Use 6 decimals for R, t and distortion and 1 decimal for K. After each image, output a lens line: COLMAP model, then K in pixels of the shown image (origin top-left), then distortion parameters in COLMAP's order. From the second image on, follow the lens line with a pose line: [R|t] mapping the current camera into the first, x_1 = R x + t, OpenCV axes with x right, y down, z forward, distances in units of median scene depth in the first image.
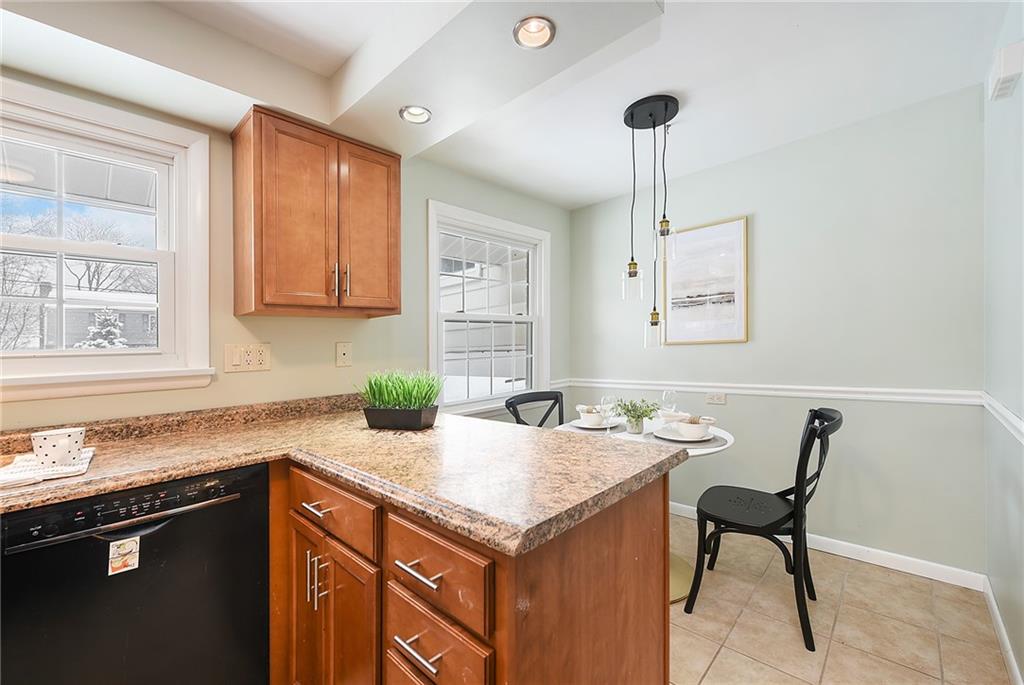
lens RADIAL K [[414.7, 0, 512.2], [0, 414.7, 349.5], [0, 0, 1]] dist [0.003784, 0.000530]
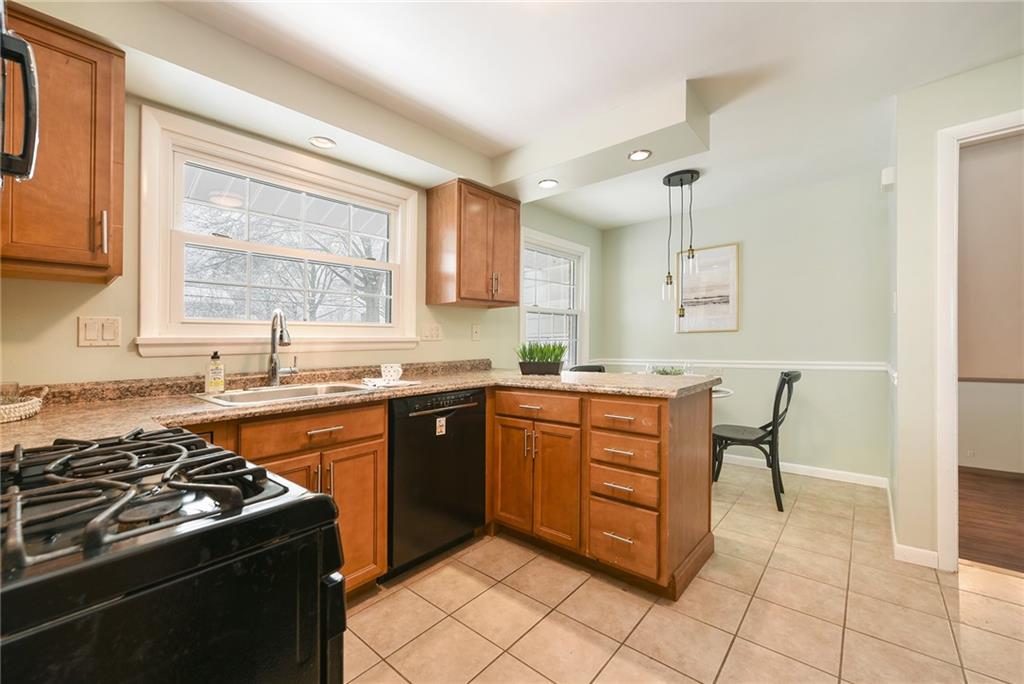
lens RADIAL K [[414.7, 0, 507.0], [0, 414.7, 339.3], [0, 0, 1]] dist [0.003784, 0.000530]
pose [[0.998778, 0.017697, 0.046146, -0.430645], [-0.017002, 0.999737, -0.015413, 0.067574], [-0.046406, 0.014610, 0.998816, -0.571247]]
